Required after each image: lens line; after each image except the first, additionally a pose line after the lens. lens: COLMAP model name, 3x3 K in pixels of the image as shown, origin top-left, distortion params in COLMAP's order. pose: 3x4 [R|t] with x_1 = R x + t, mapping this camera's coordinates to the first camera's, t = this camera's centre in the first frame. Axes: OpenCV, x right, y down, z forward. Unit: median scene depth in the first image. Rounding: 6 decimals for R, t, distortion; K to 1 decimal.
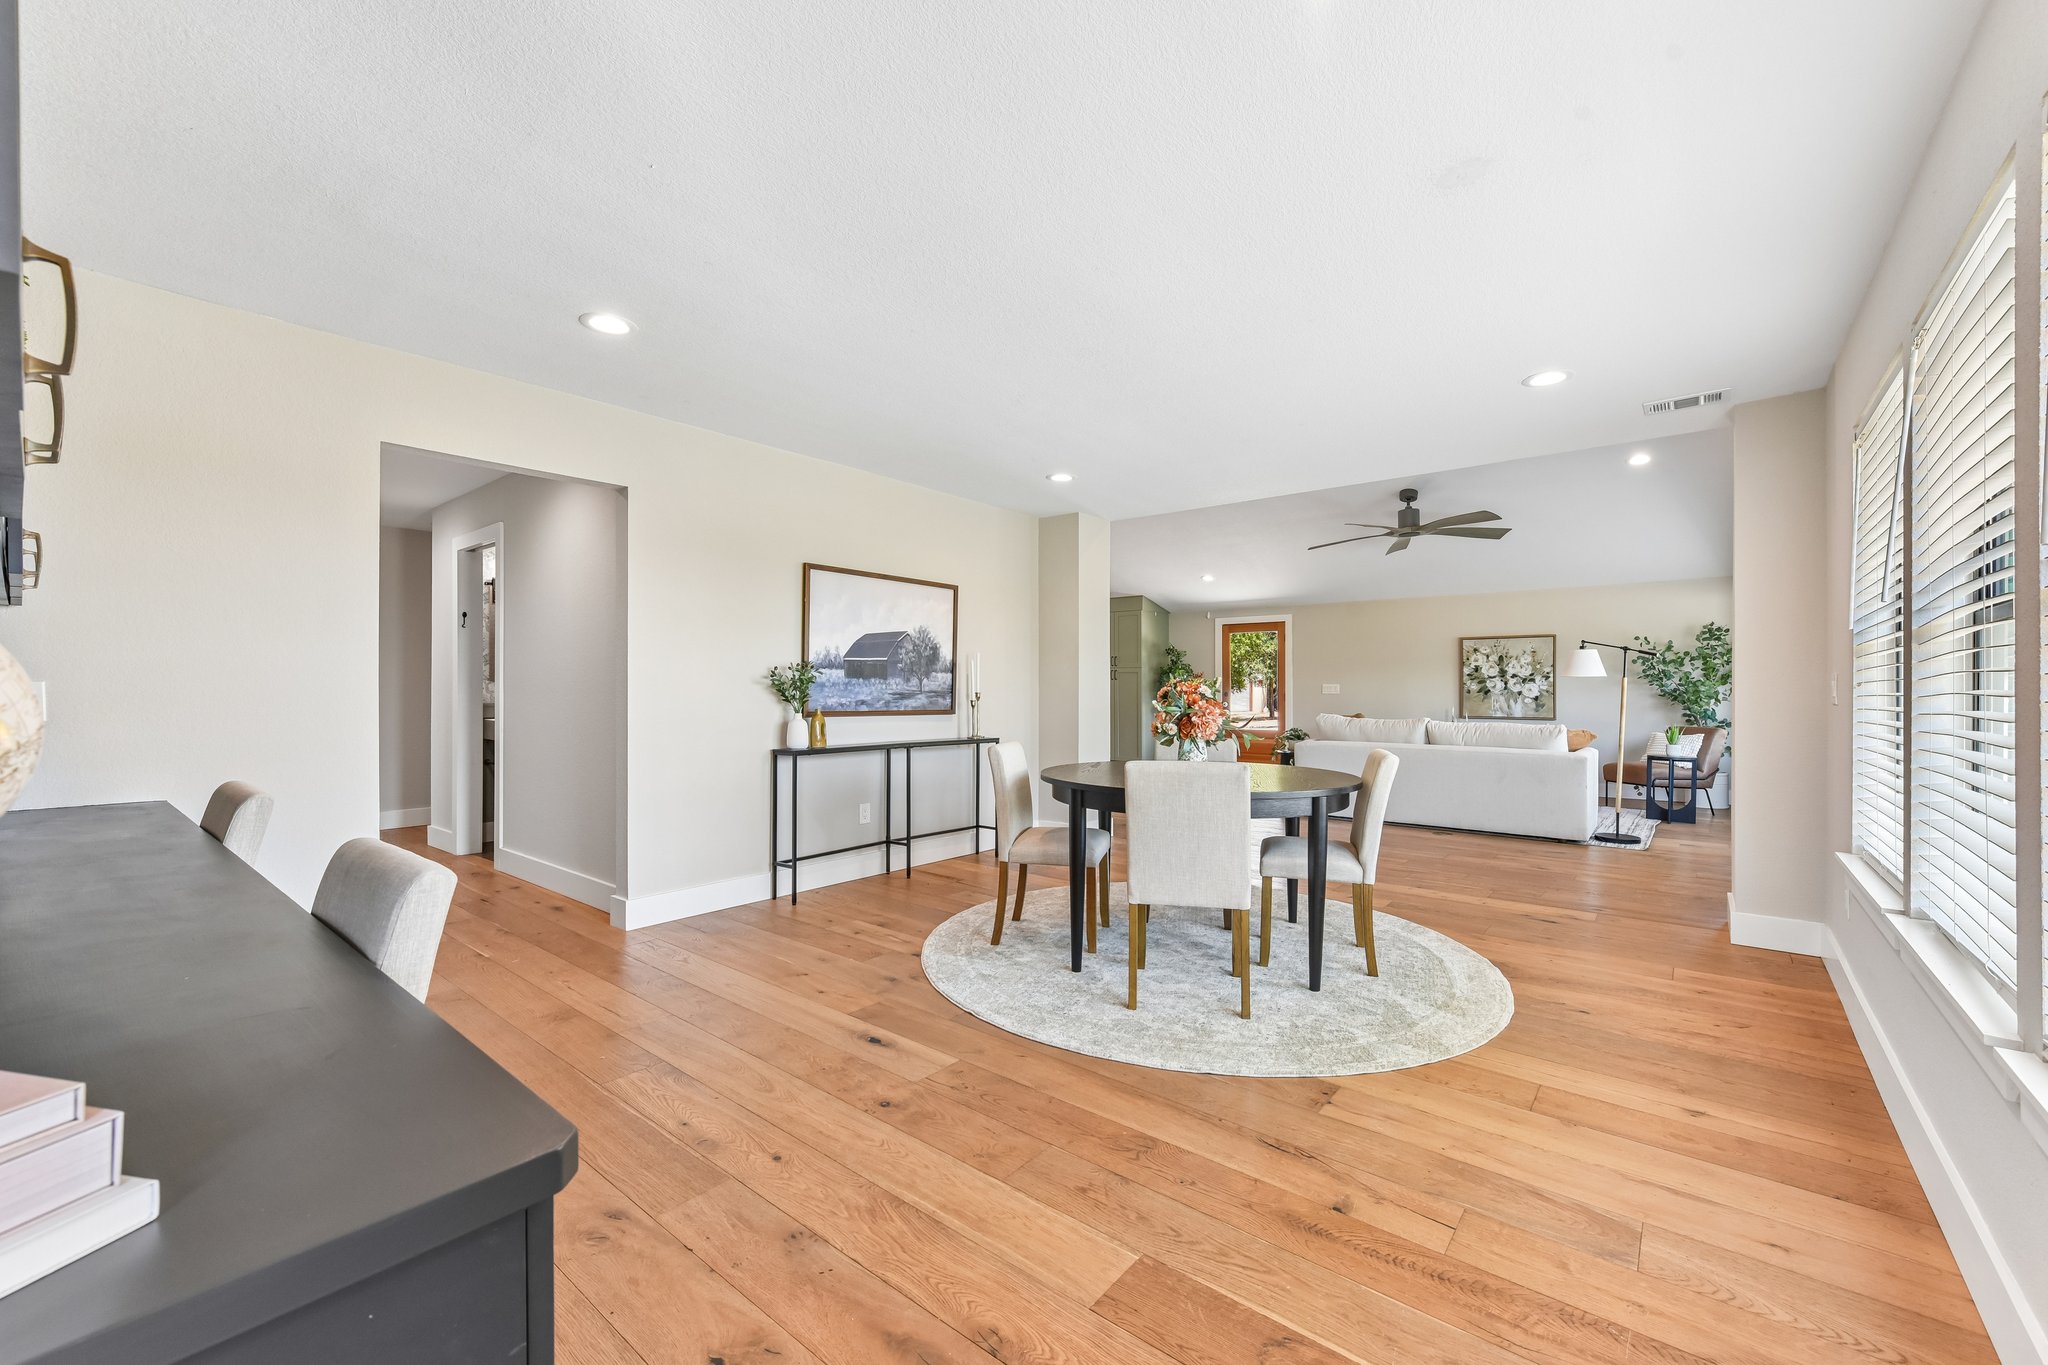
lens RADIAL K [[819.8, 0, 1038.1], [0, 819.8, 688.7], [0, 0, 1]] dist [0.002600, -0.001260]
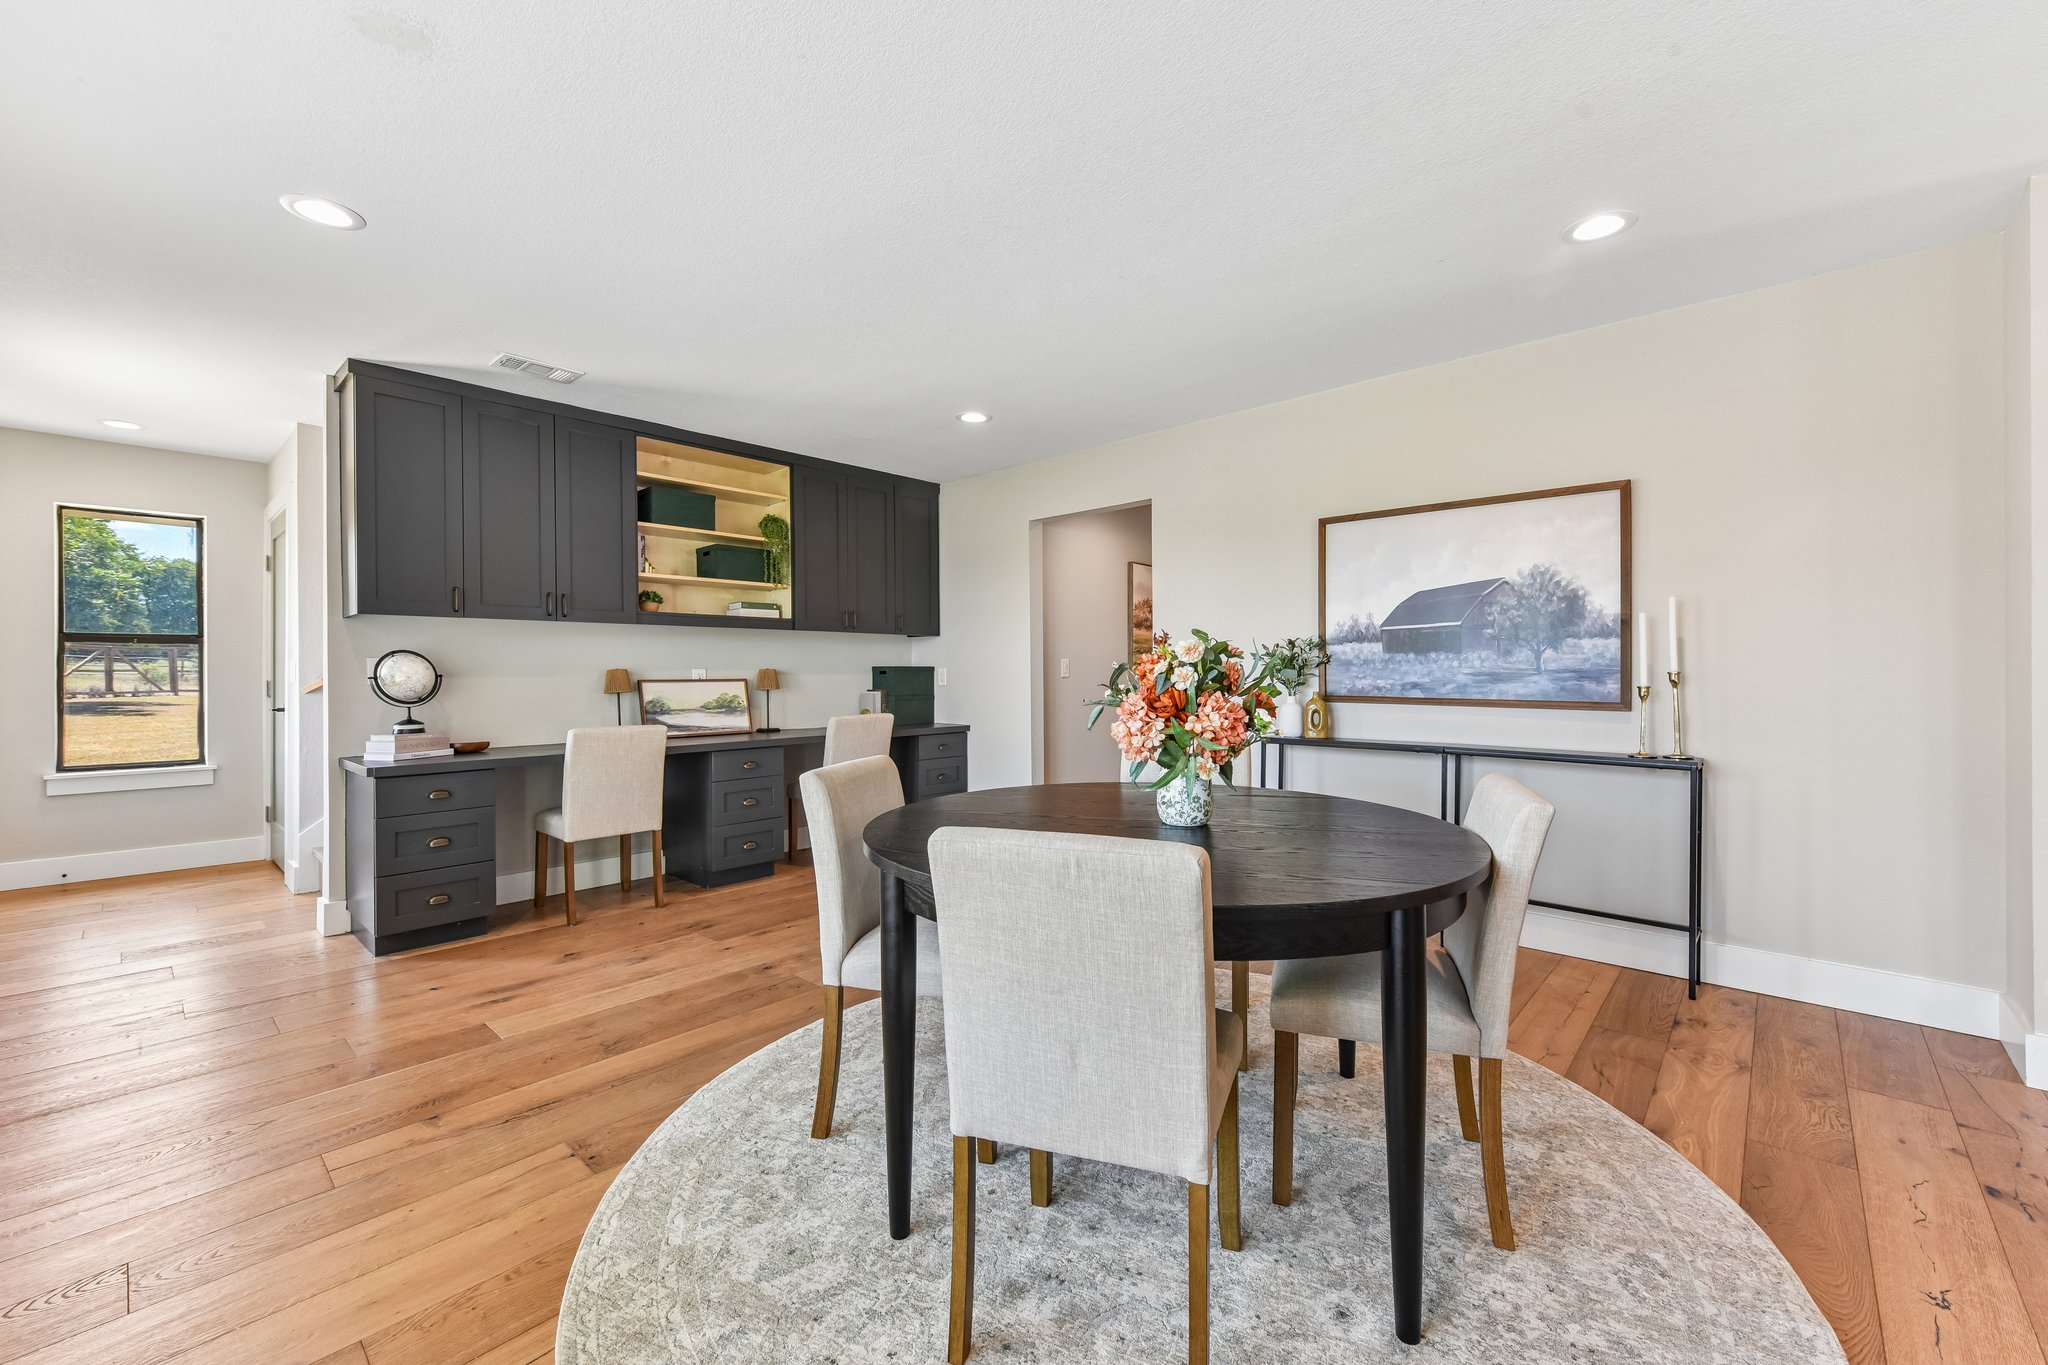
lens RADIAL K [[819.8, 0, 1029.4], [0, 819.8, 671.7], [0, 0, 1]] dist [0.002600, -0.001260]
pose [[-0.058312, -0.002655, -0.998295, 0.558559], [0.004690, 0.999985, -0.002934, 0.004927], [0.998287, -0.004853, -0.058298, 0.724158]]
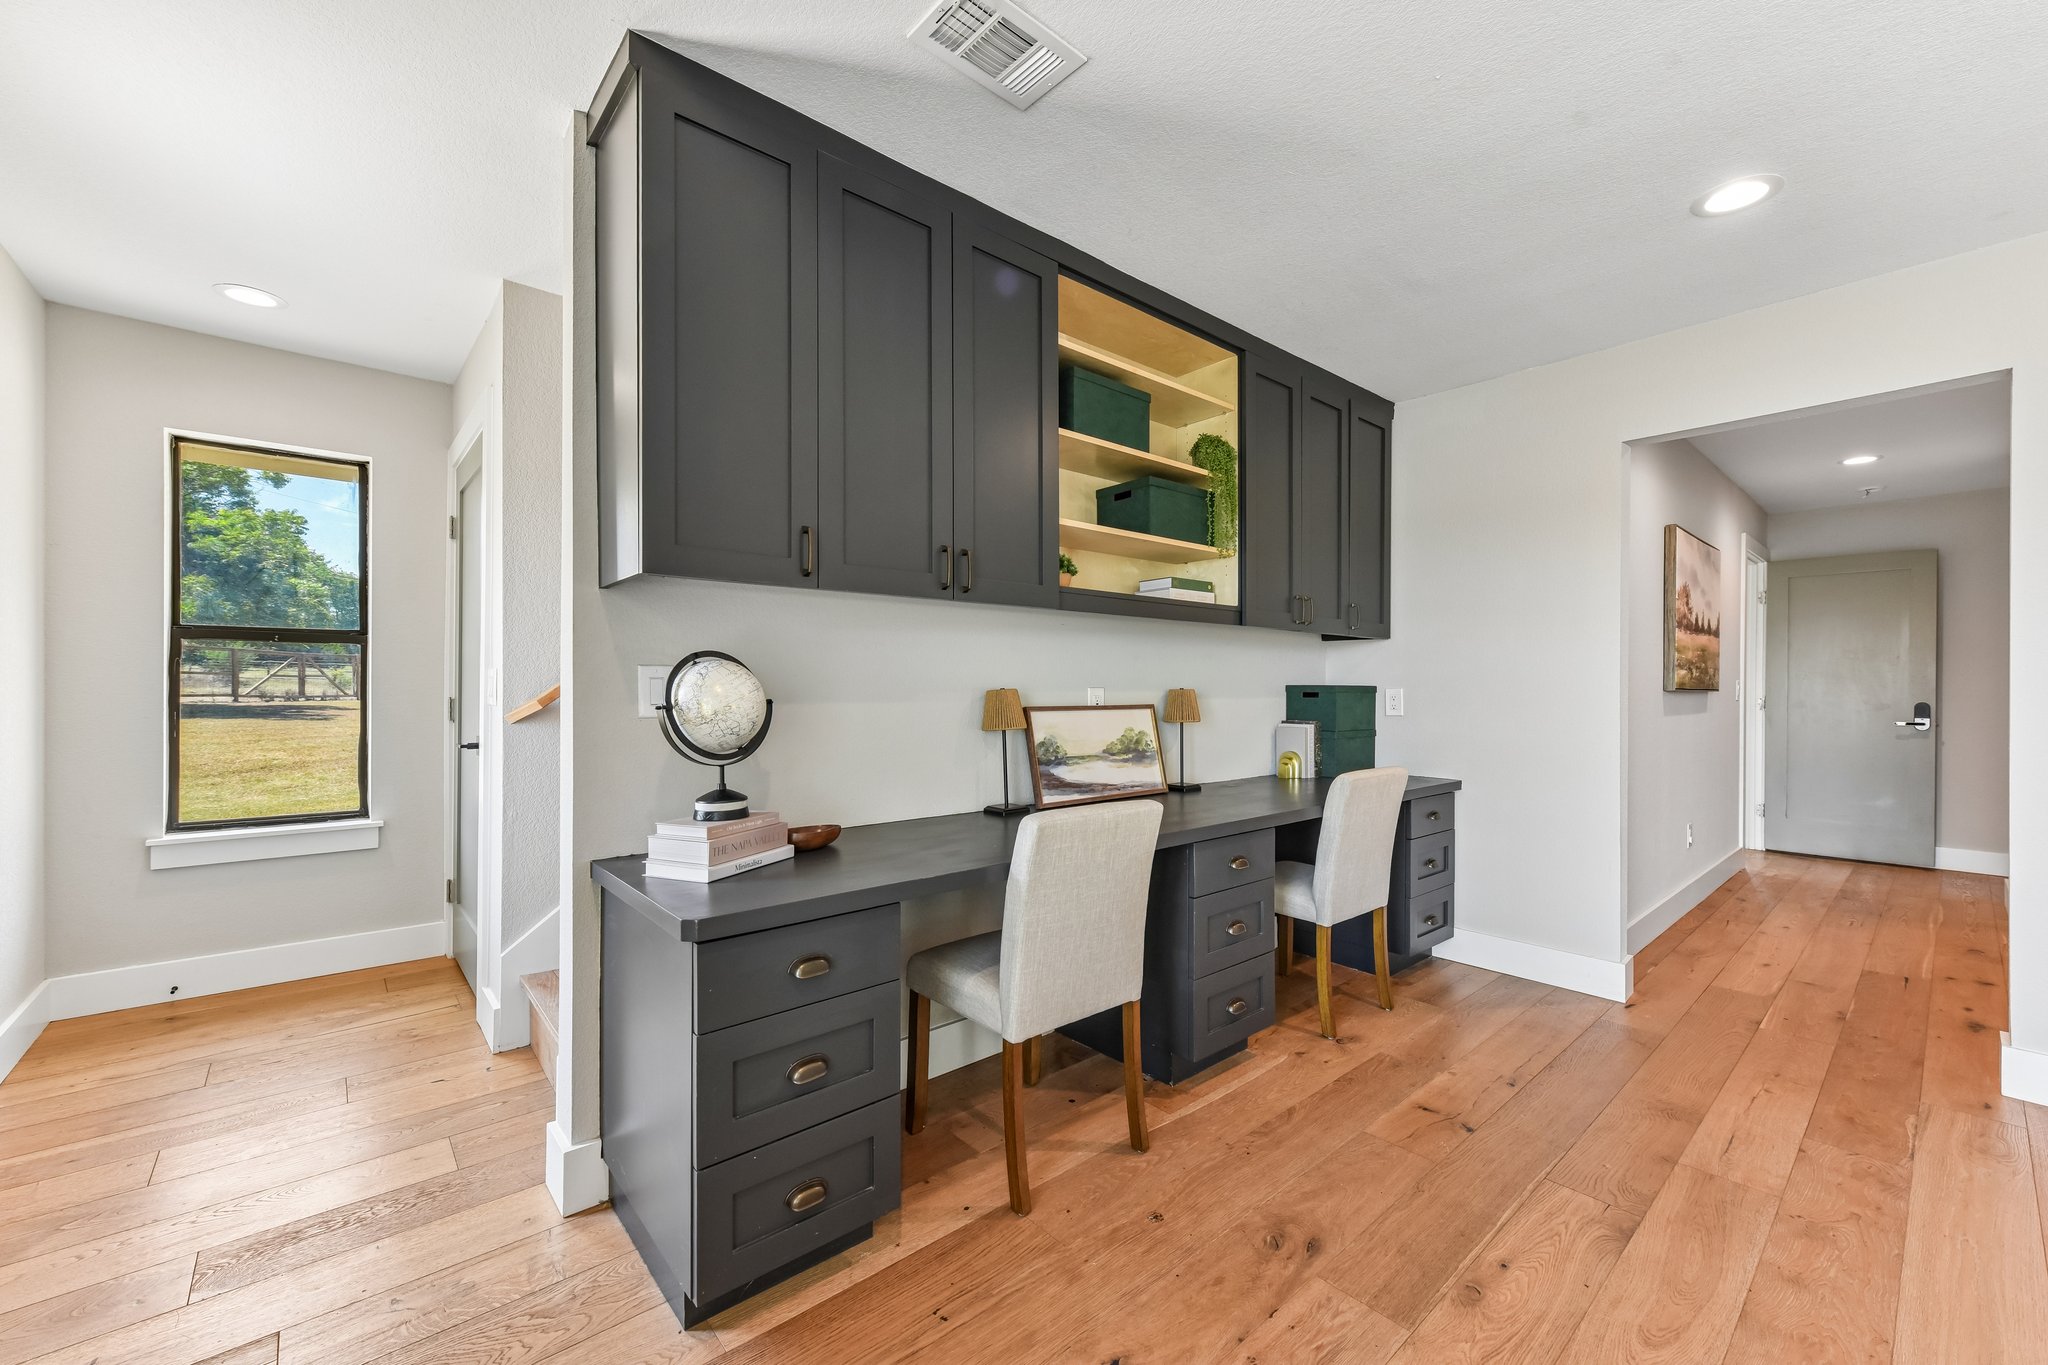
lens RADIAL K [[819.8, 0, 1034.4], [0, 819.8, 686.4], [0, 0, 1]] dist [0.002600, -0.001260]
pose [[-0.175337, -0.000916, -0.984508, 0.183788], [-0.005999, 0.999982, 0.000138, -0.004608], [0.984490, 0.005930, -0.175339, 0.317229]]
